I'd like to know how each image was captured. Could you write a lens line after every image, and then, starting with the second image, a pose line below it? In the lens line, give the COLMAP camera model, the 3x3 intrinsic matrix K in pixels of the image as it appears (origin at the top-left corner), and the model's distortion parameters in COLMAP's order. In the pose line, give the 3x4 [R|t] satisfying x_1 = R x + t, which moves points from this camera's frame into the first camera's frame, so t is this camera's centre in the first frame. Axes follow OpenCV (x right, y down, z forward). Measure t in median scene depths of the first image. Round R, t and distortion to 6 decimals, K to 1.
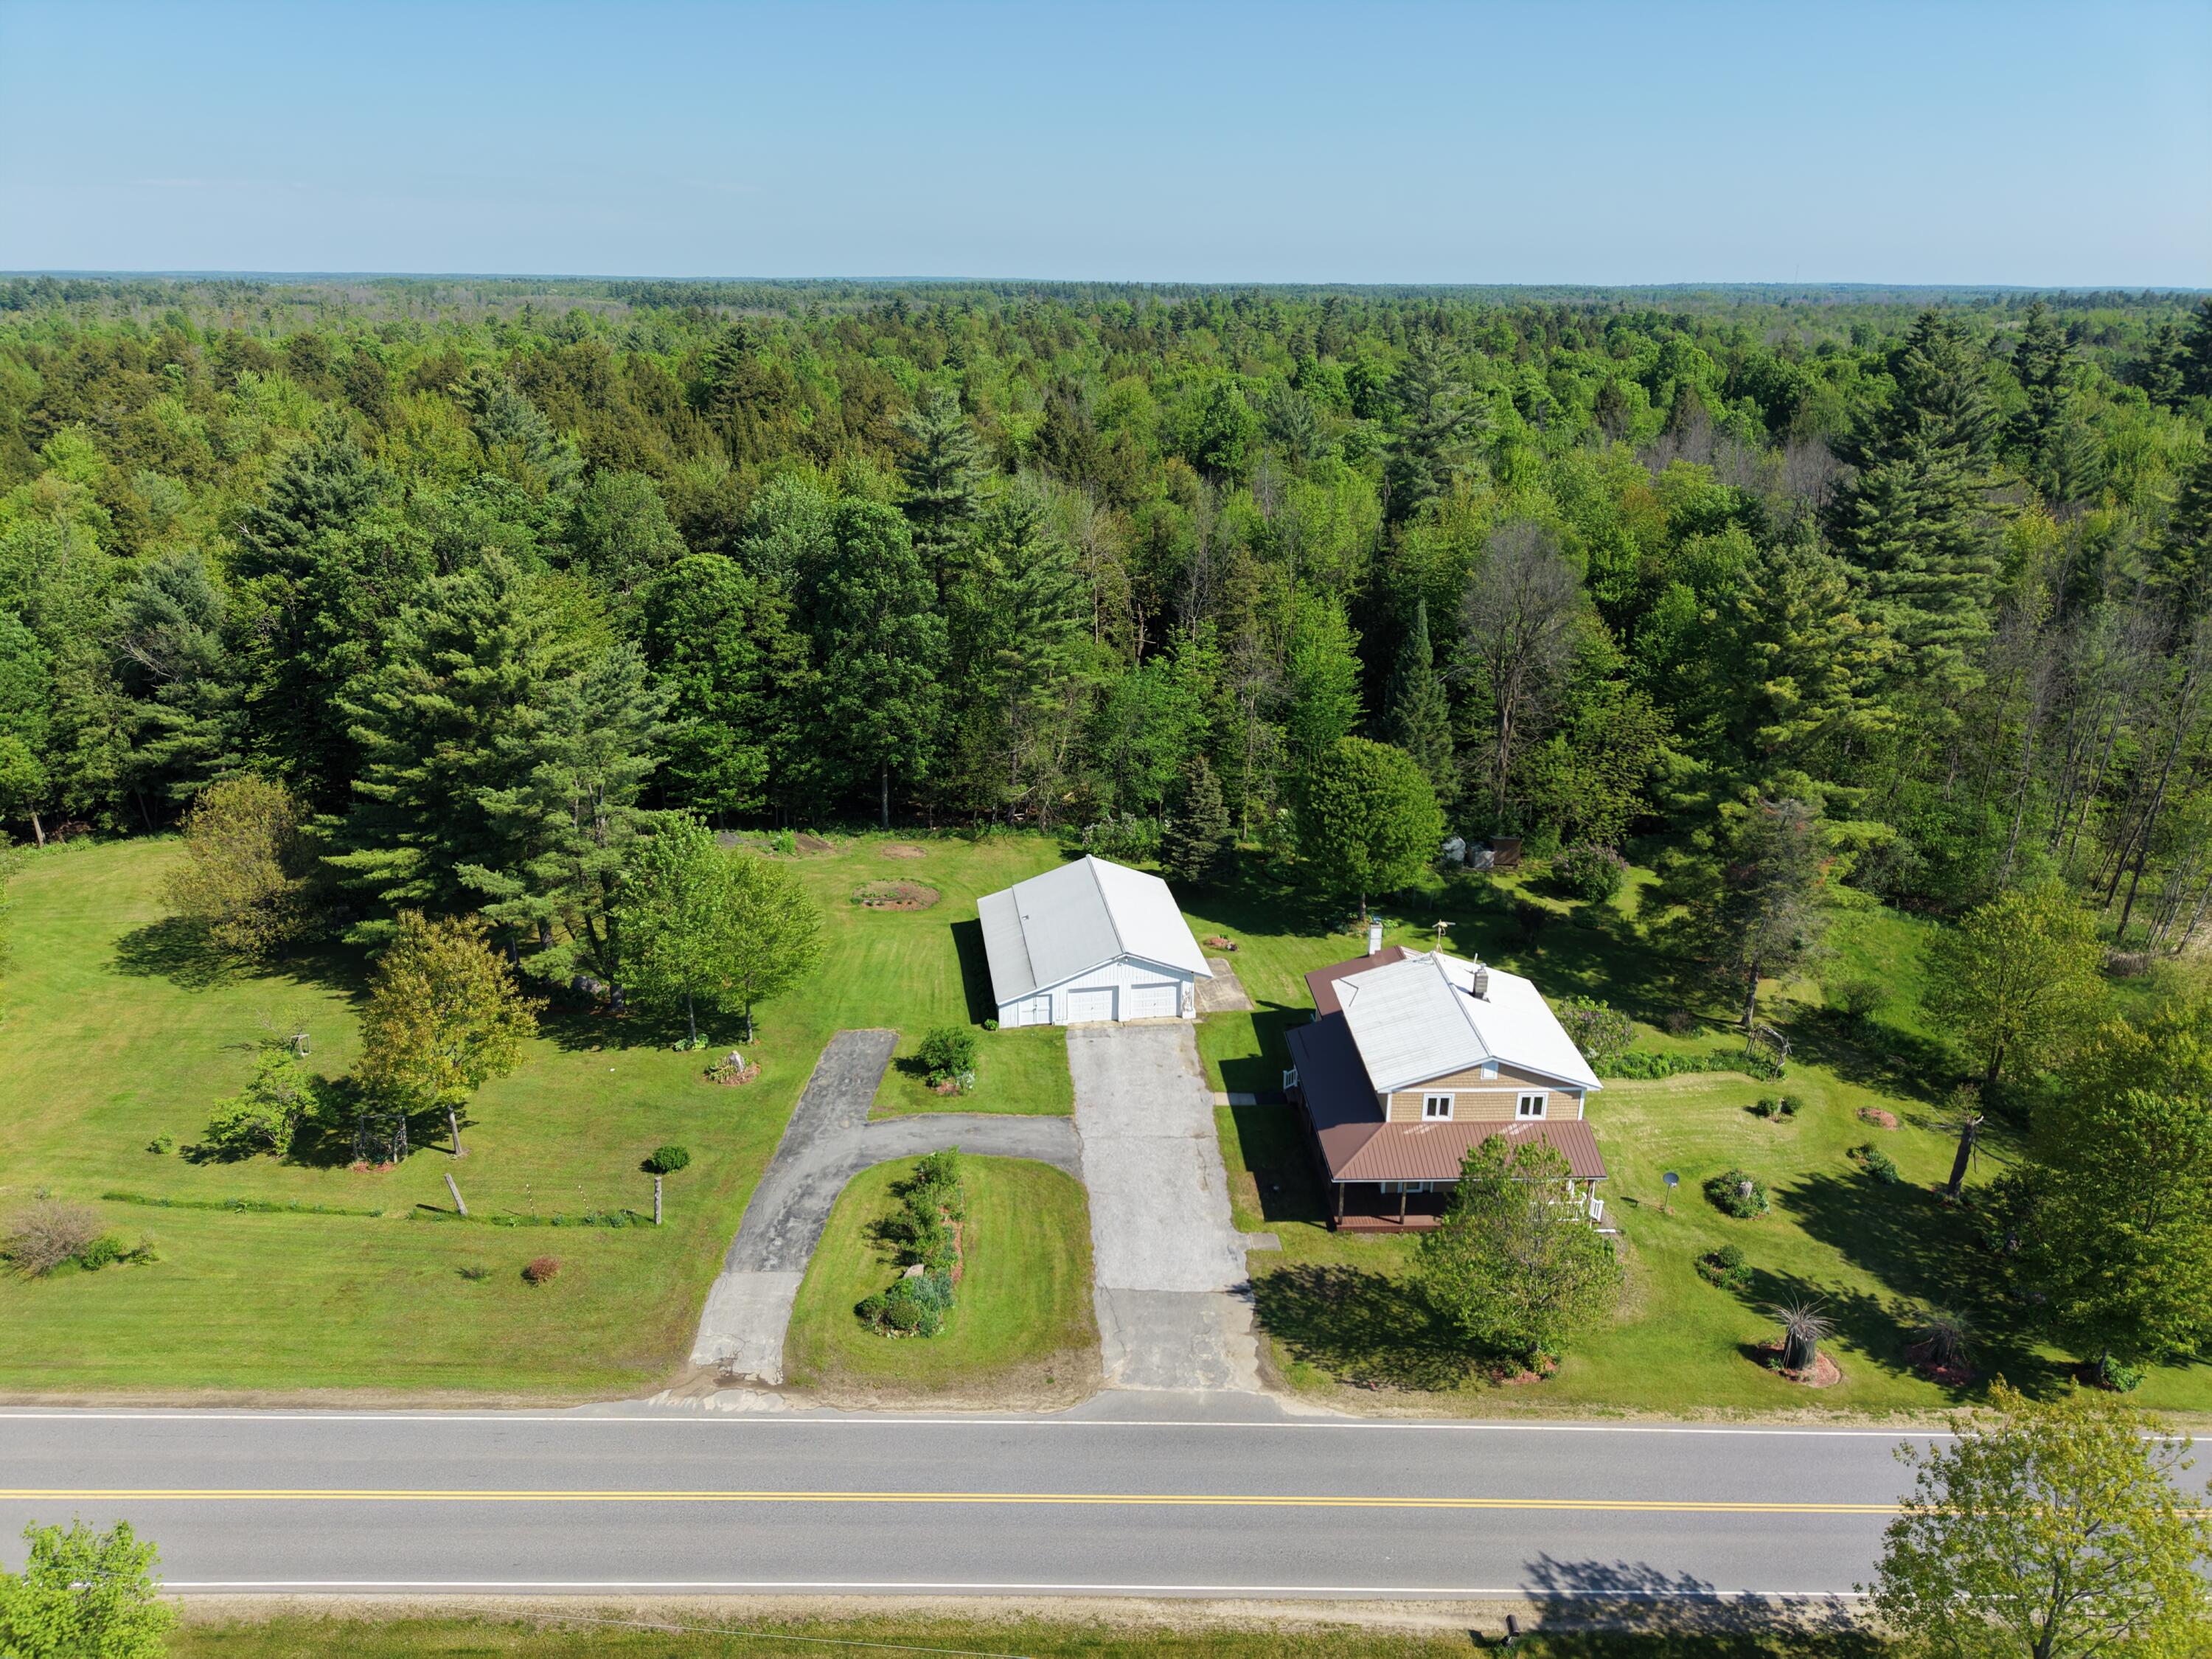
lens RADIAL K [[1474.9, 0, 1106.3], [0, 1474.9, 826.8], [0, 0, 1]] dist [0.022291, -0.027398]
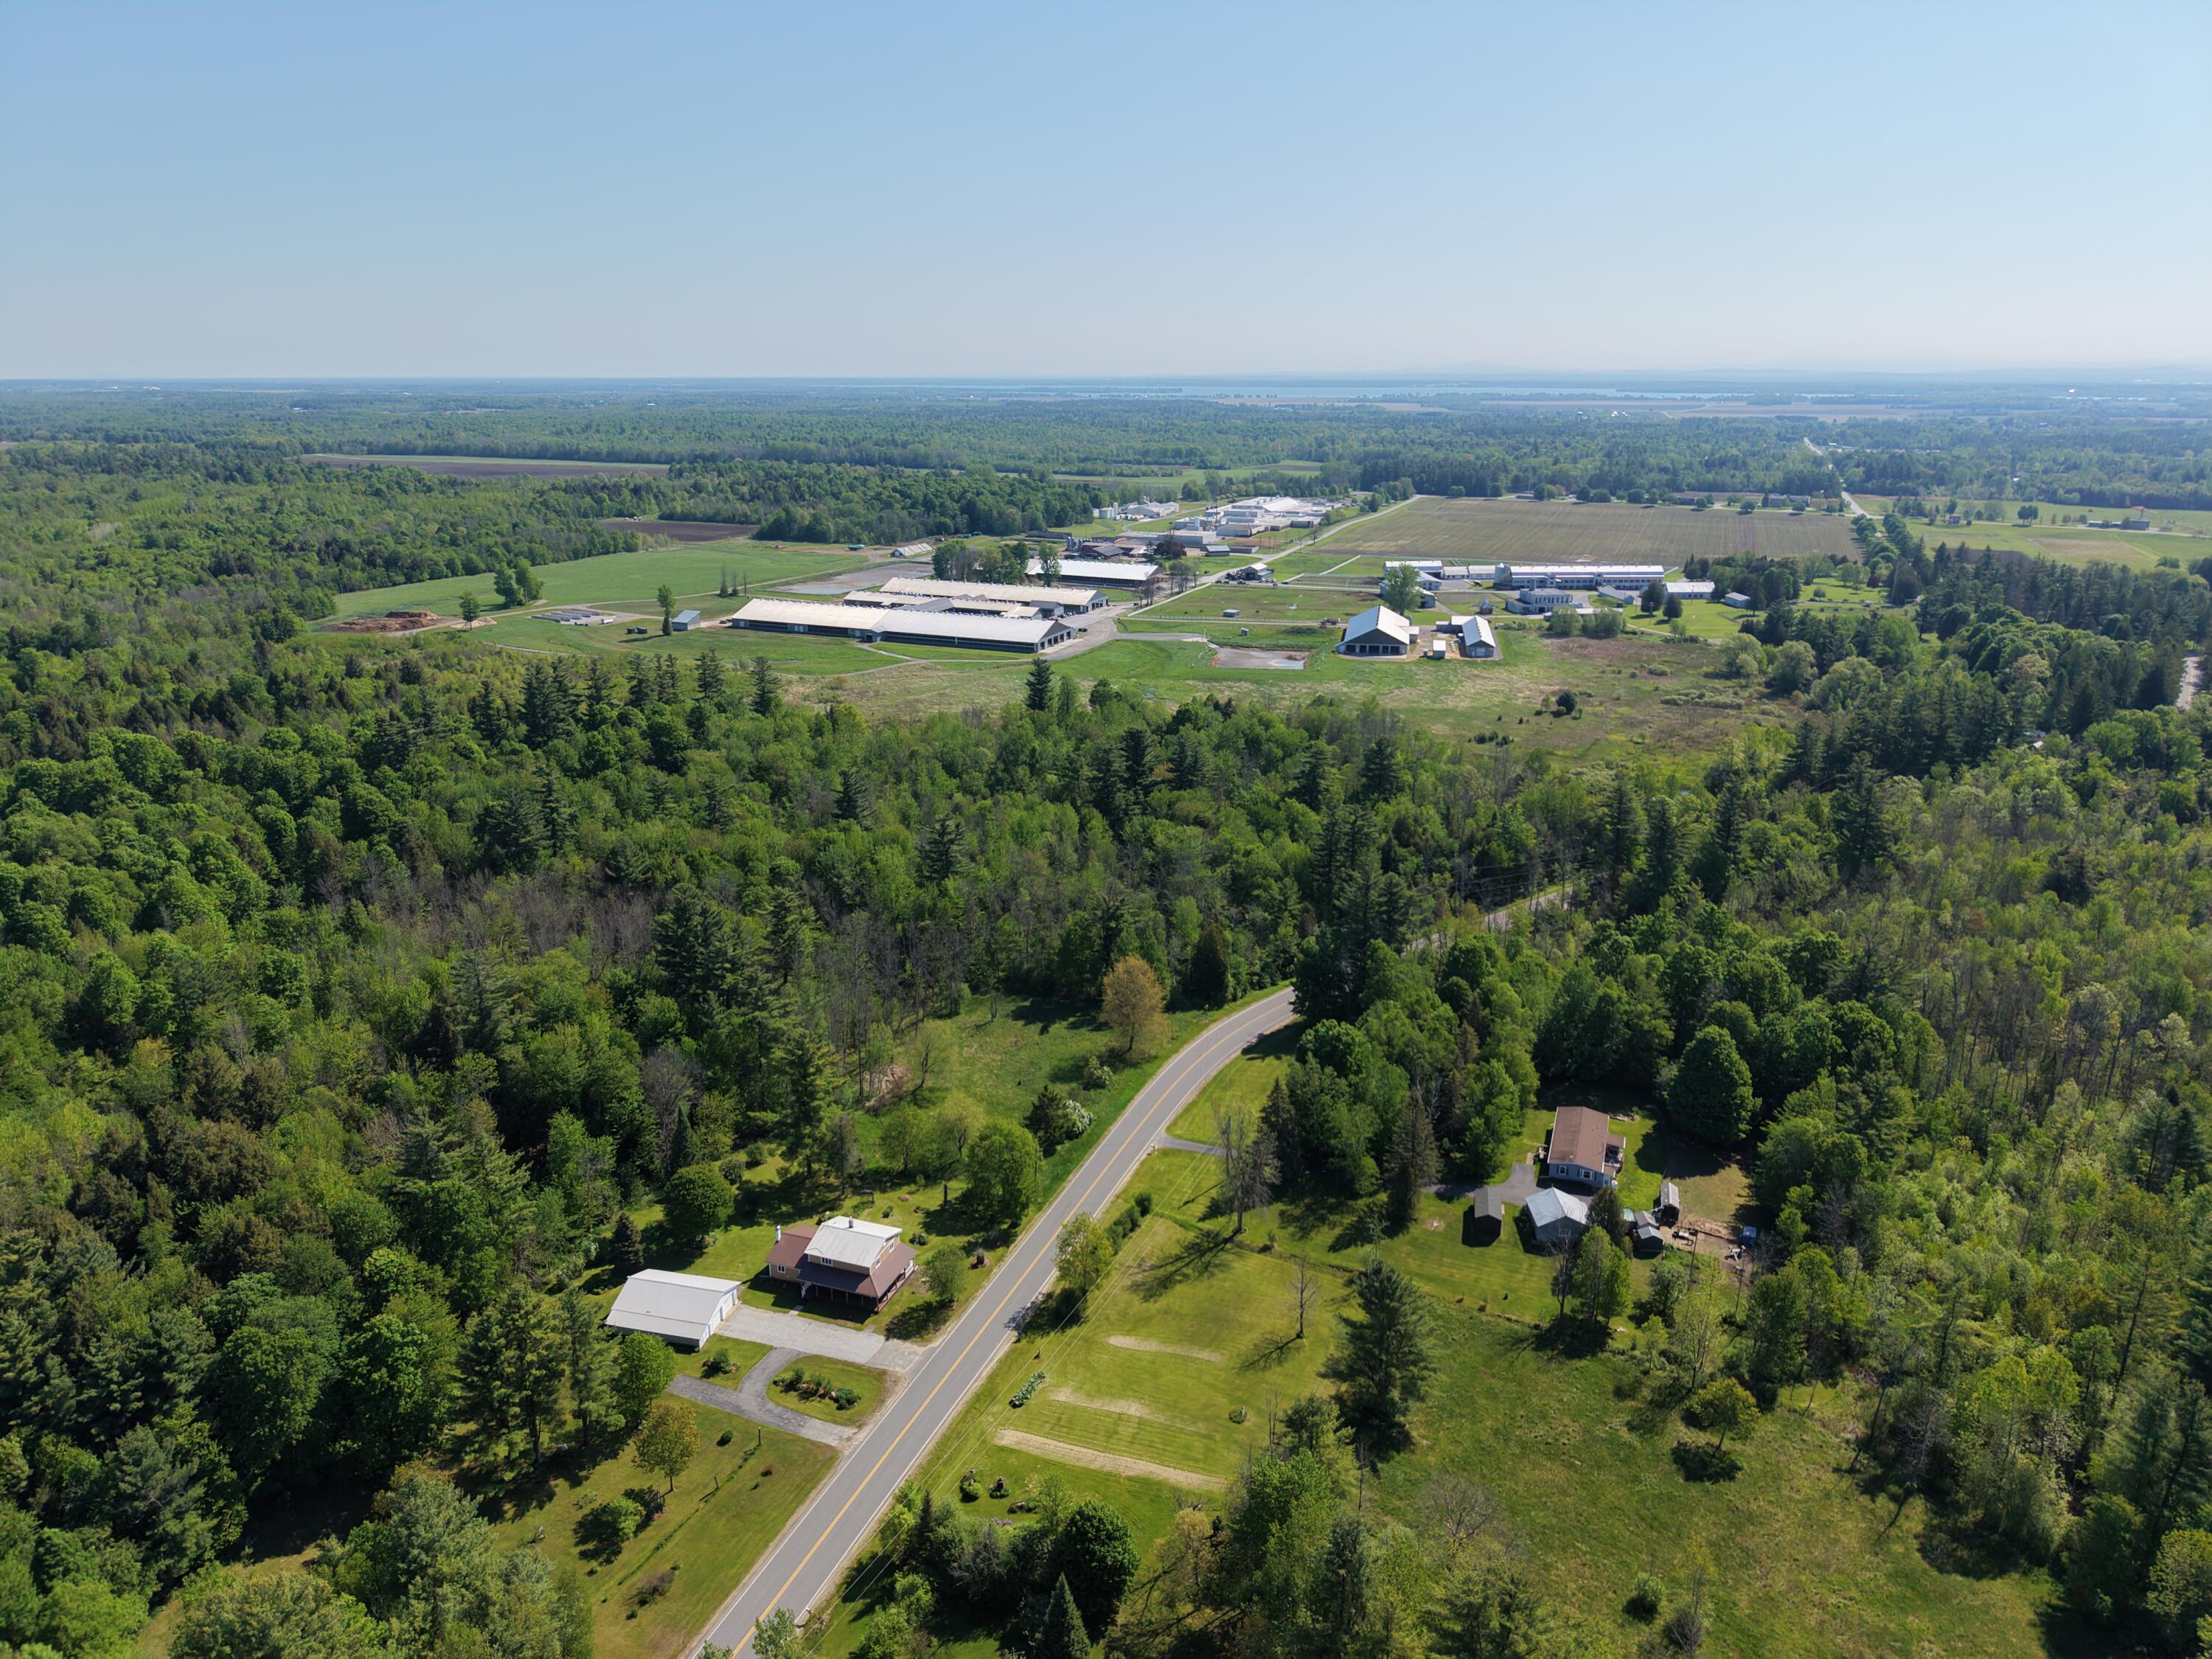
lens RADIAL K [[1474.9, 0, 1106.4], [0, 1474.9, 824.0], [0, 0, 1]] dist [0.022291, -0.027398]
pose [[0.373302, -0.278660, 0.884870, -2.083982], [0.323909, 0.932945, 0.157151, -1.001024], [-0.869327, 0.227952, 0.438530, -1.015595]]
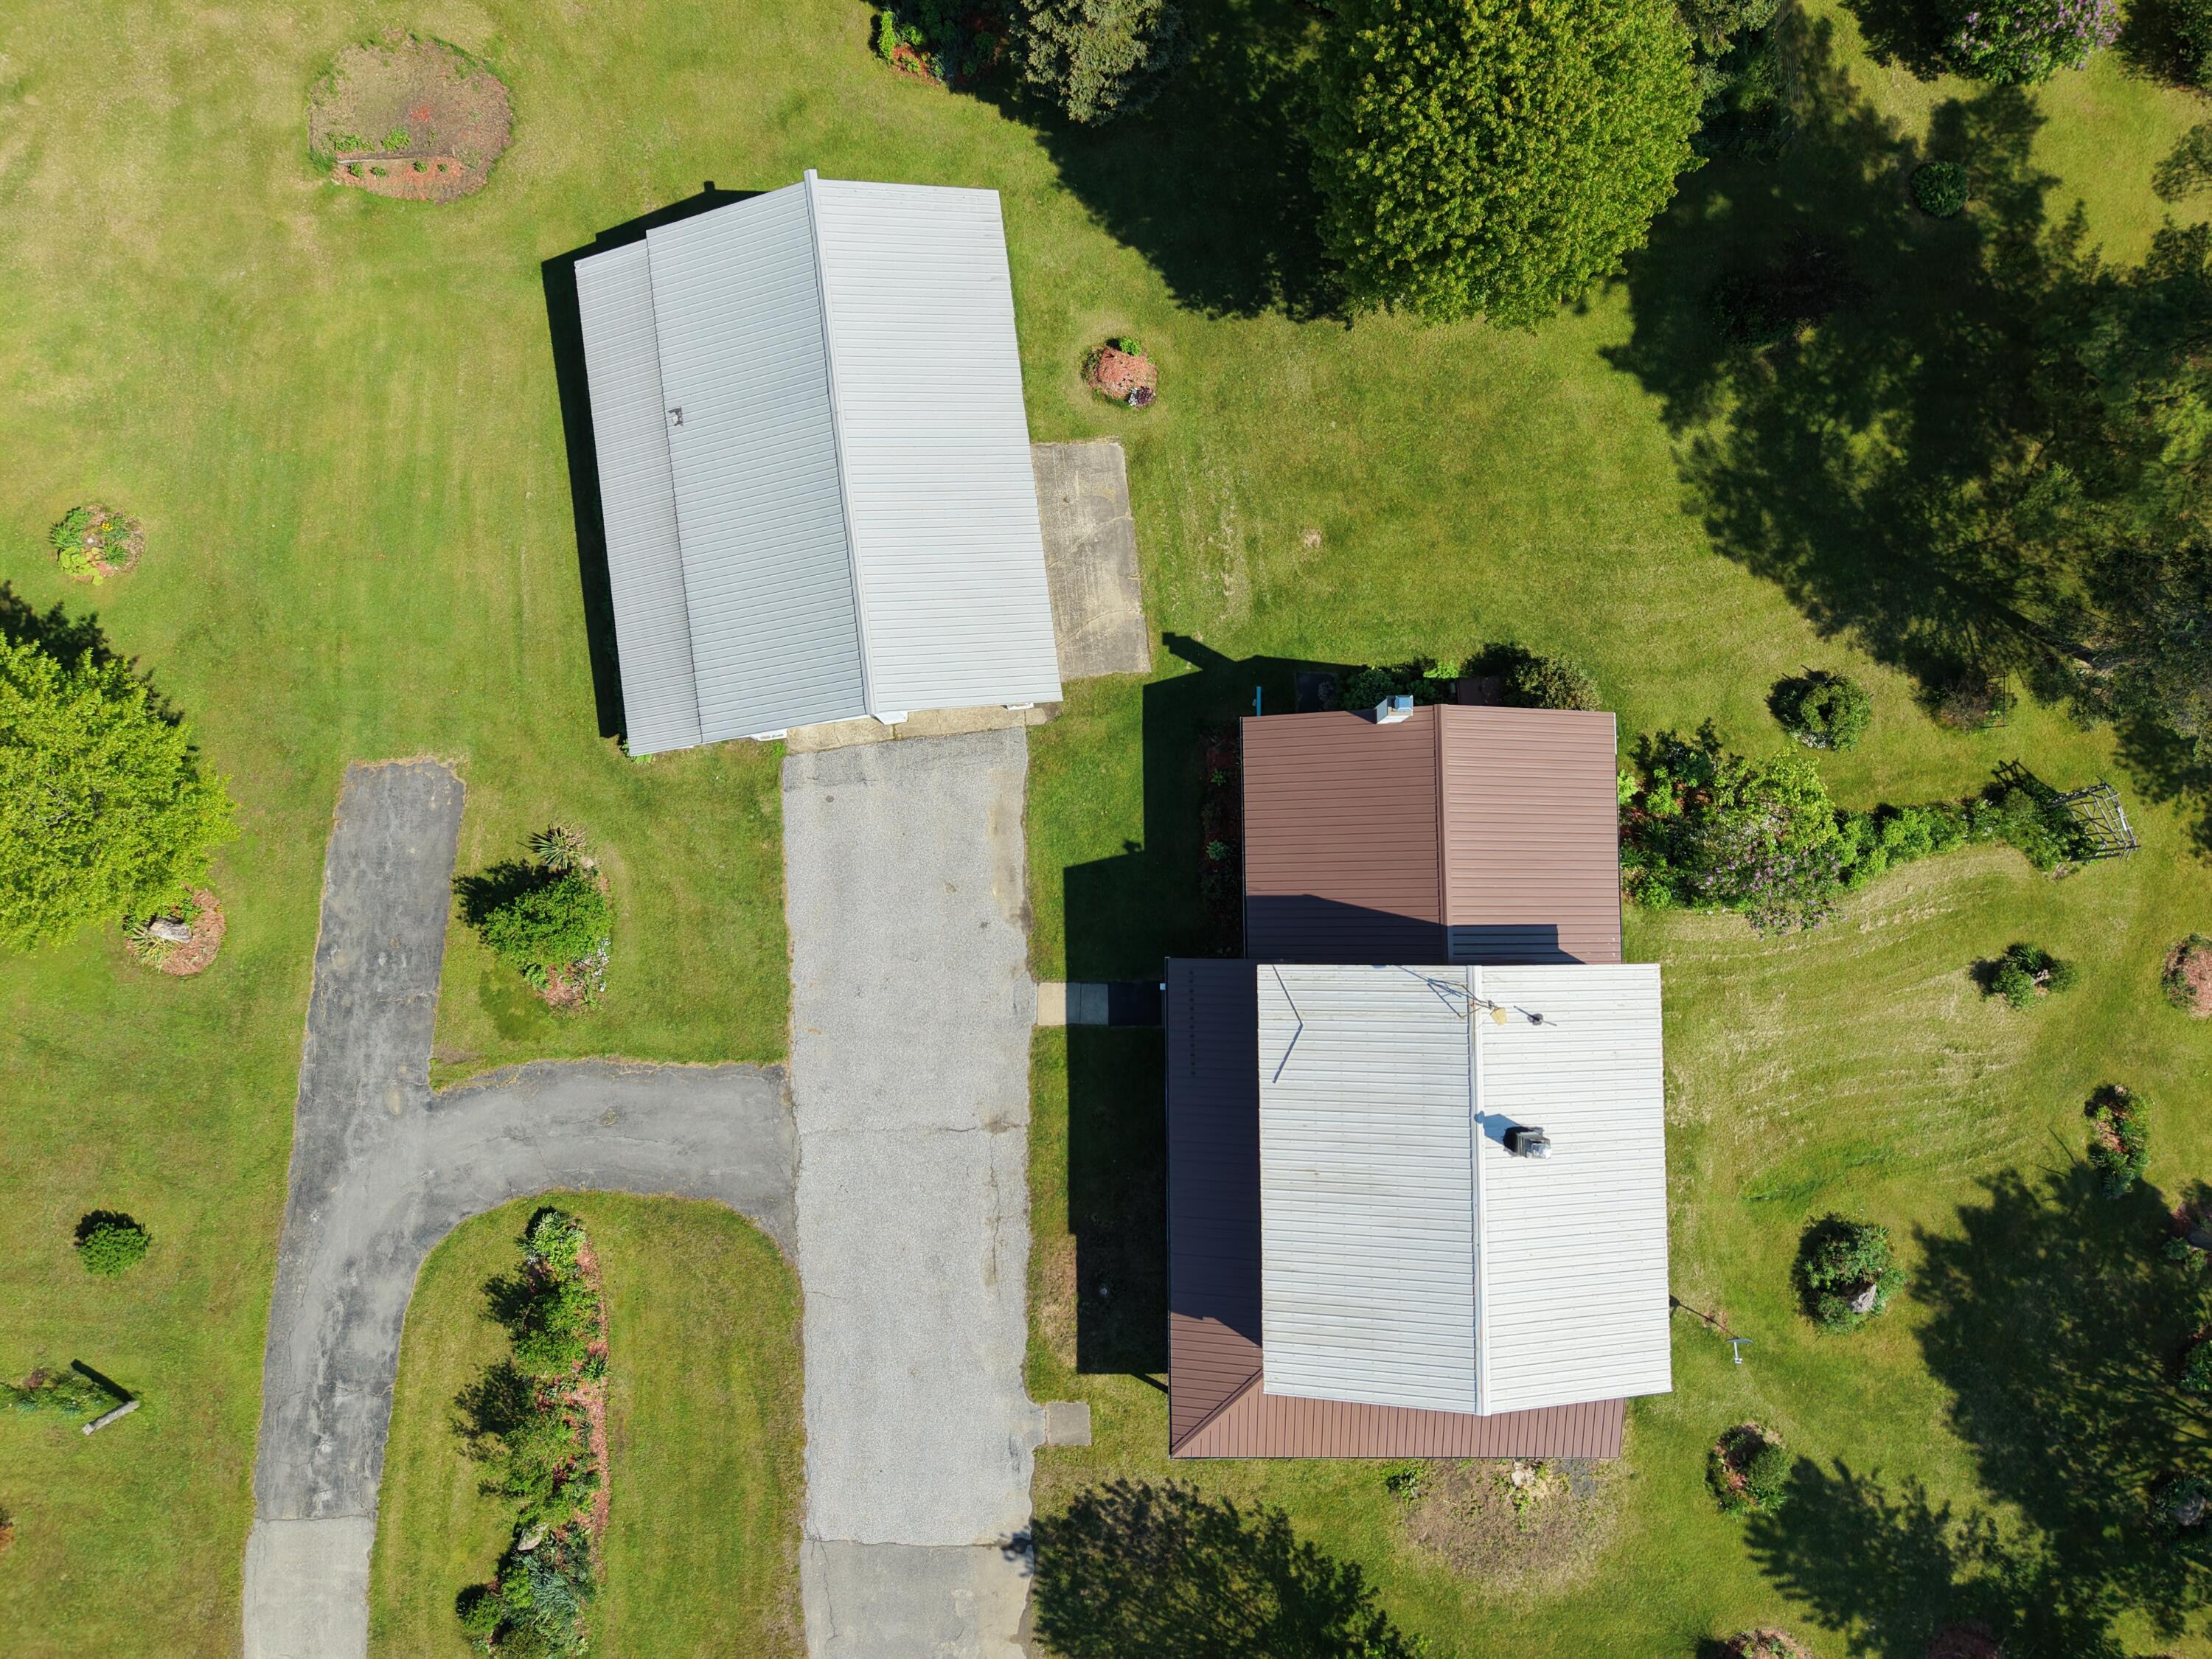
lens RADIAL K [[1474.9, 0, 1102.2], [0, 1474.9, 831.8], [0, 0, 1]] dist [0.022291, -0.027398]
pose [[0.999285, 0.035903, -0.011842, 0.113318], [-0.003563, 0.401289, 0.915945, -0.403416], [0.037637, -0.915248, 0.401130, 0.922388]]
